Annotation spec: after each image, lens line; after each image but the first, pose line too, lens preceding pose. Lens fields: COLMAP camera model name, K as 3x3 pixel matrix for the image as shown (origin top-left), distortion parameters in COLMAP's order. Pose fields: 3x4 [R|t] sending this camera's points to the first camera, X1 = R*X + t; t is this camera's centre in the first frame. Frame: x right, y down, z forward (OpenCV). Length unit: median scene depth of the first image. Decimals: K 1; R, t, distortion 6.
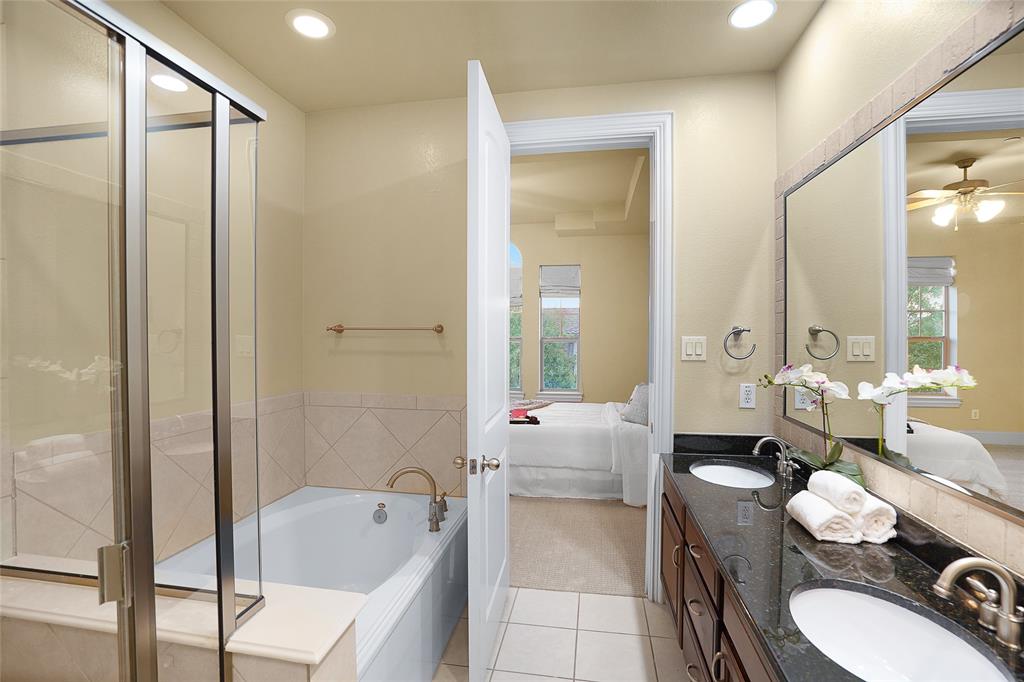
lens RADIAL K [[476.0, 0, 512.0], [0, 476.0, 341.0], [0, 0, 1]] dist [-0.046384, -0.000087]
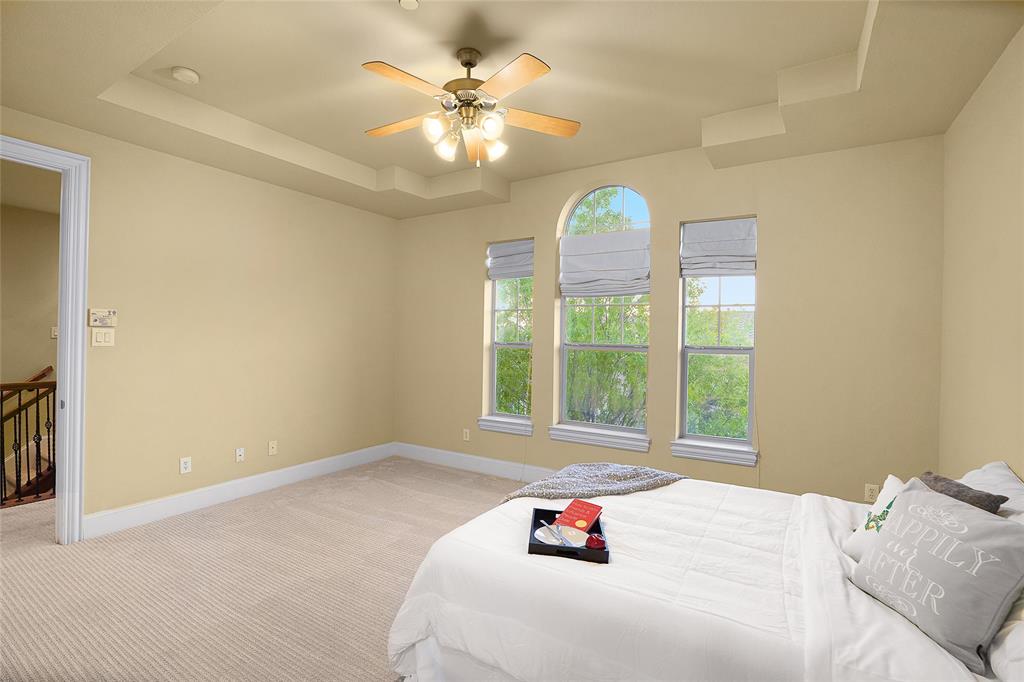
lens RADIAL K [[476.0, 0, 512.0], [0, 476.0, 341.0], [0, 0, 1]] dist [-0.046384, -0.000087]
pose [[0.930619, 0.023346, -0.365244, 0.097764], [-0.029224, 0.999517, -0.010572, -0.001971], [0.364821, 0.020512, 0.930852, 0.480939]]
